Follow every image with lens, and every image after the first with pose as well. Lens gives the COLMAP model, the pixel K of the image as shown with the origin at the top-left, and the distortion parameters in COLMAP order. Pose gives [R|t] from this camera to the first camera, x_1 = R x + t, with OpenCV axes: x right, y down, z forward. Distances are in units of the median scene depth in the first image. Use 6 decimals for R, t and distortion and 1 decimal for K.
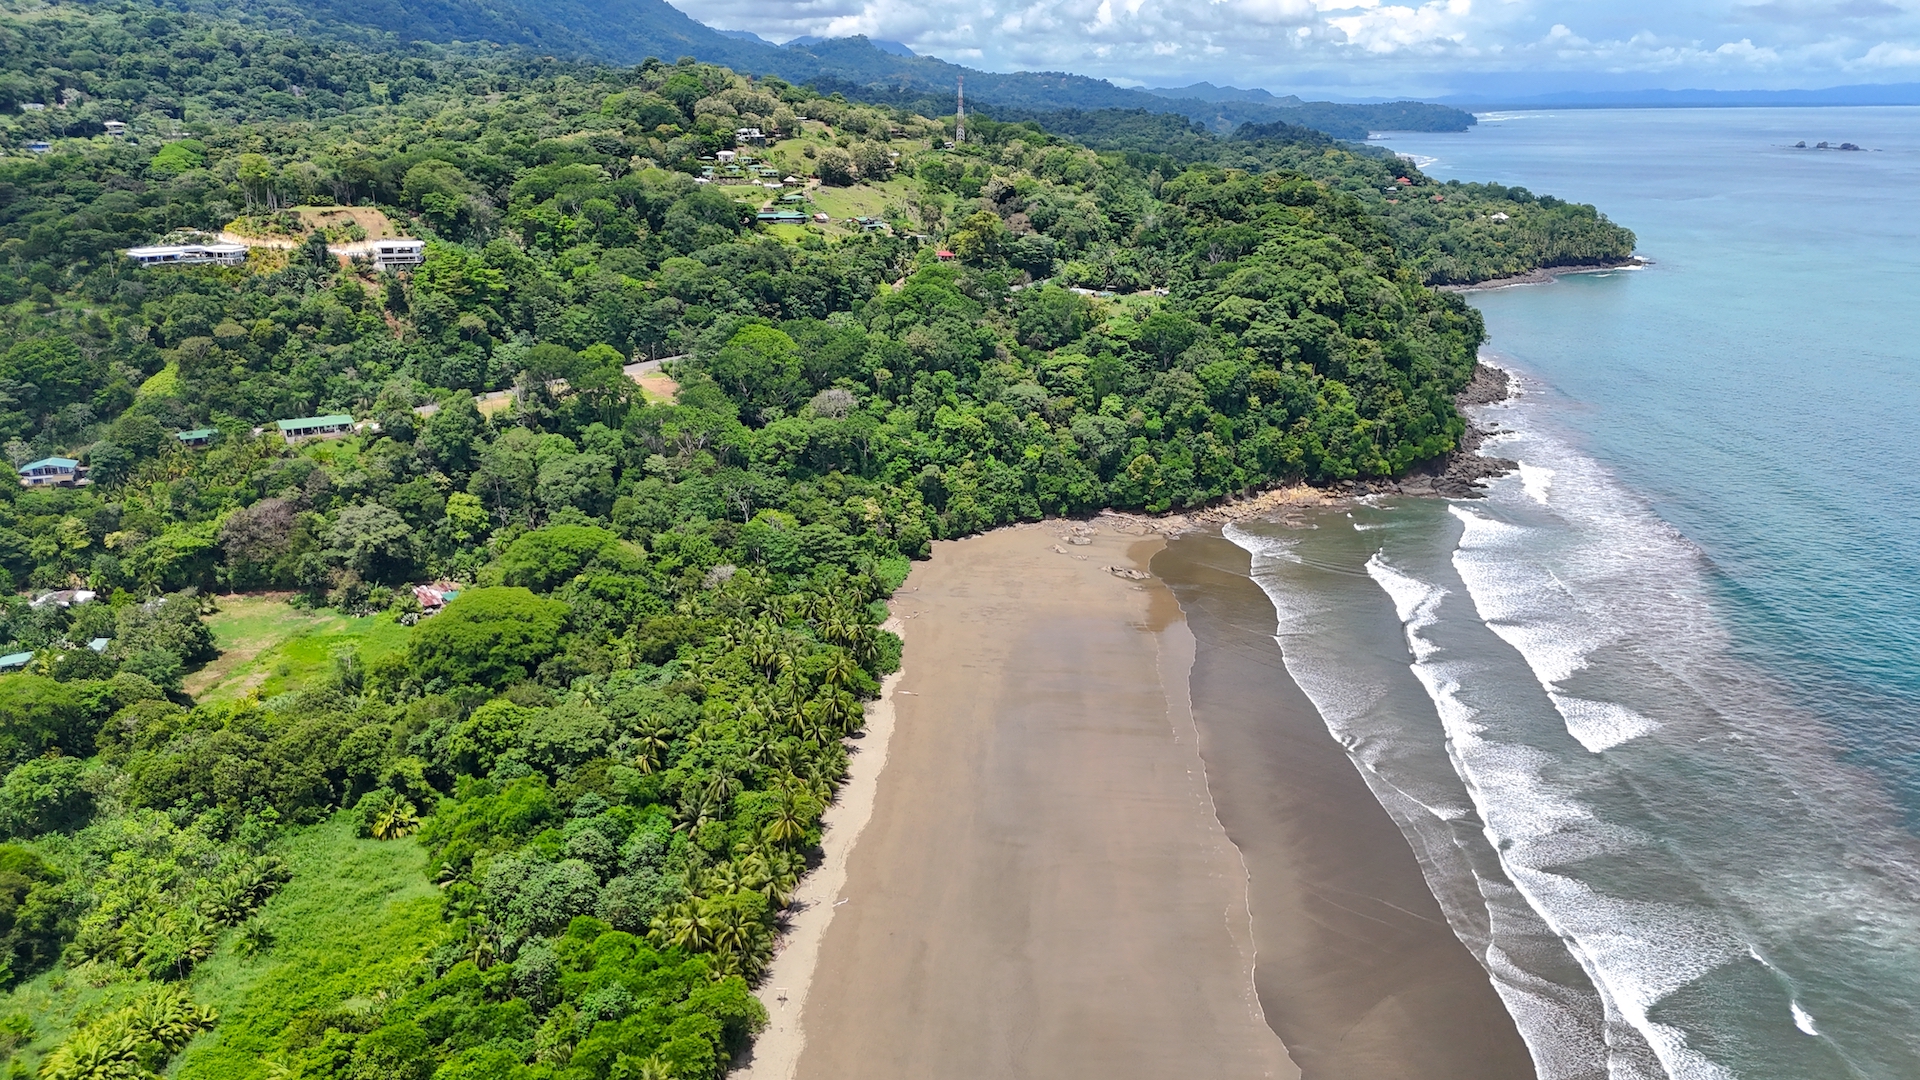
lens RADIAL K [[1422.3, 0, 964.4], [0, 1422.3, 540.4], [0, 0, 1]] dist [0.070474, -0.074082]
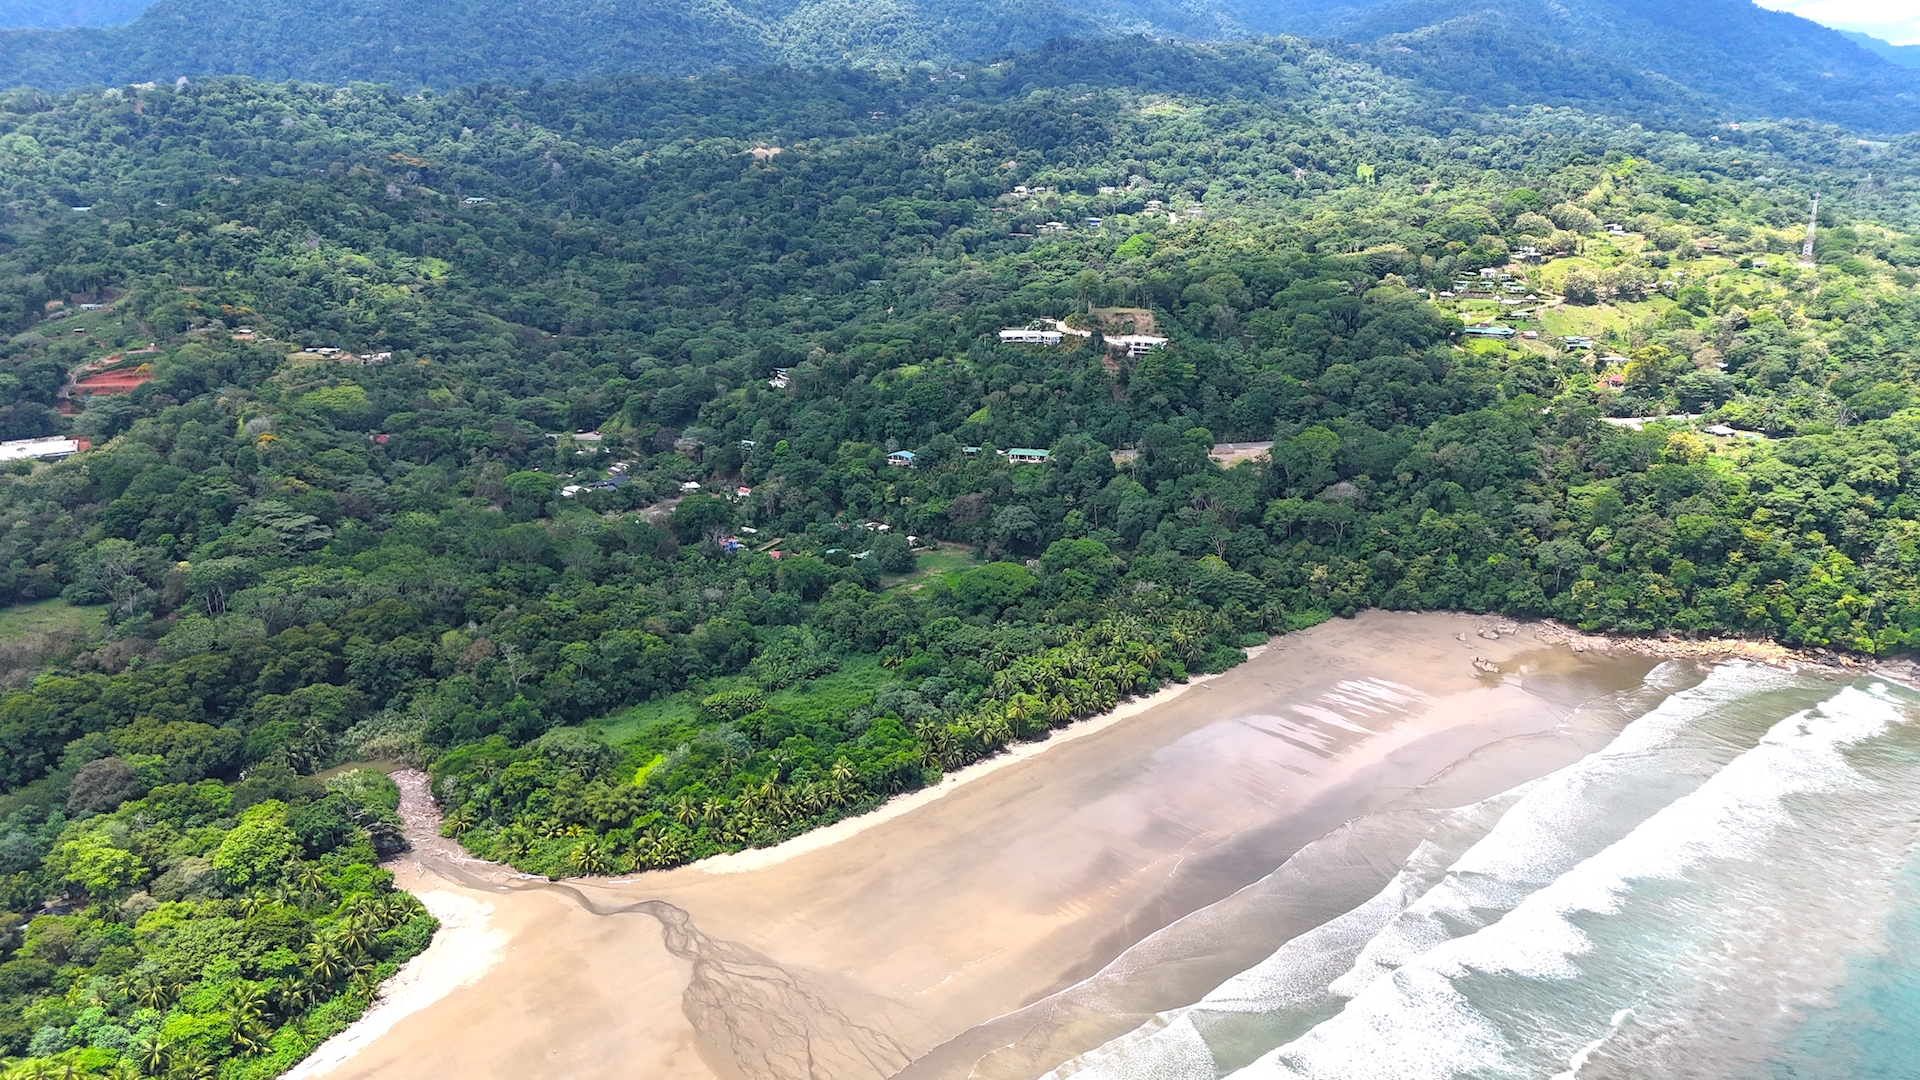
lens RADIAL K [[1422.3, 0, 944.5], [0, 1422.3, 524.4], [0, 0, 1]] dist [0.070474, -0.074082]
pose [[0.725015, 0.184868, -0.663458, 0.494758], [-0.199646, 0.978355, 0.054442, -0.060700], [0.659162, 0.092986, 0.746230, -0.236190]]
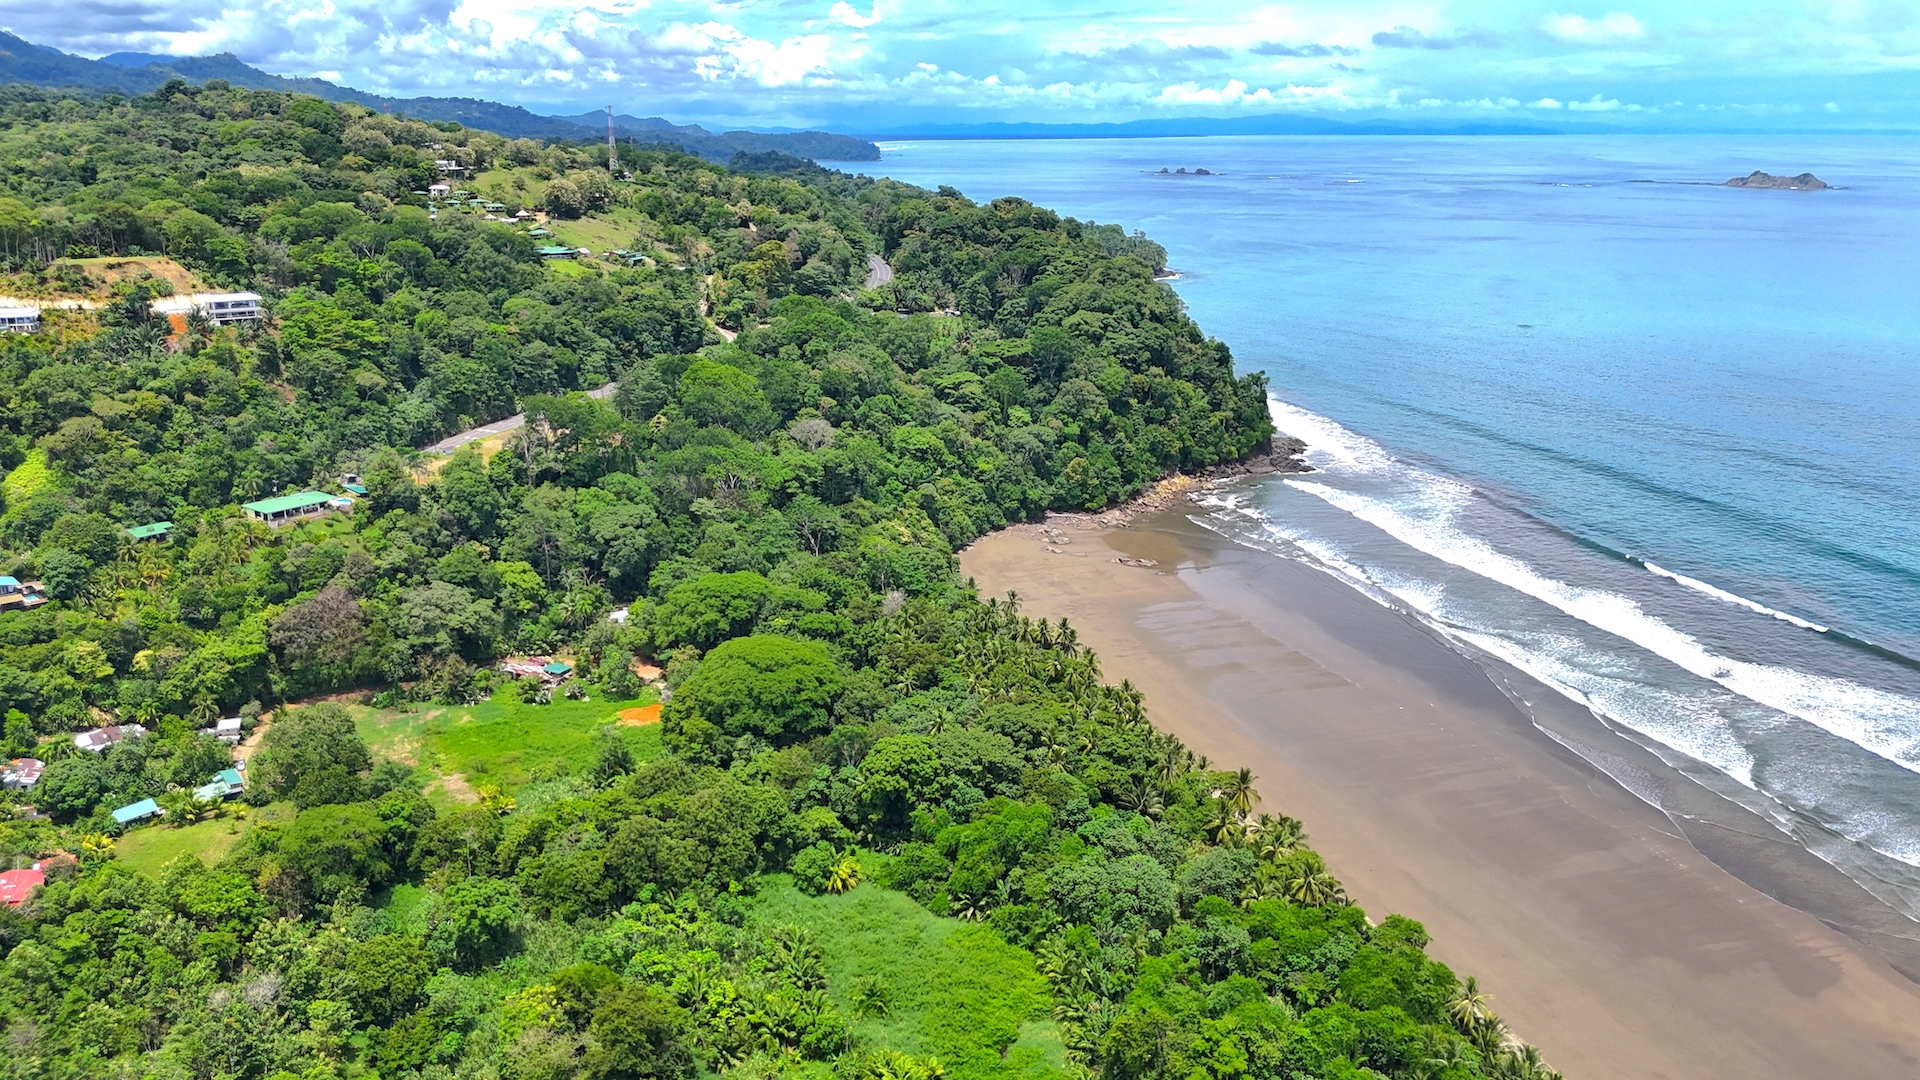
lens RADIAL K [[1422.3, 0, 973.0], [0, 1422.3, 537.3], [0, 0, 1]] dist [0.070474, -0.074082]
pose [[0.912584, -0.111538, 0.393383, -0.360223], [0.119441, 0.992831, 0.004420, -0.013335], [-0.391056, 0.042952, 0.919364, 0.032322]]
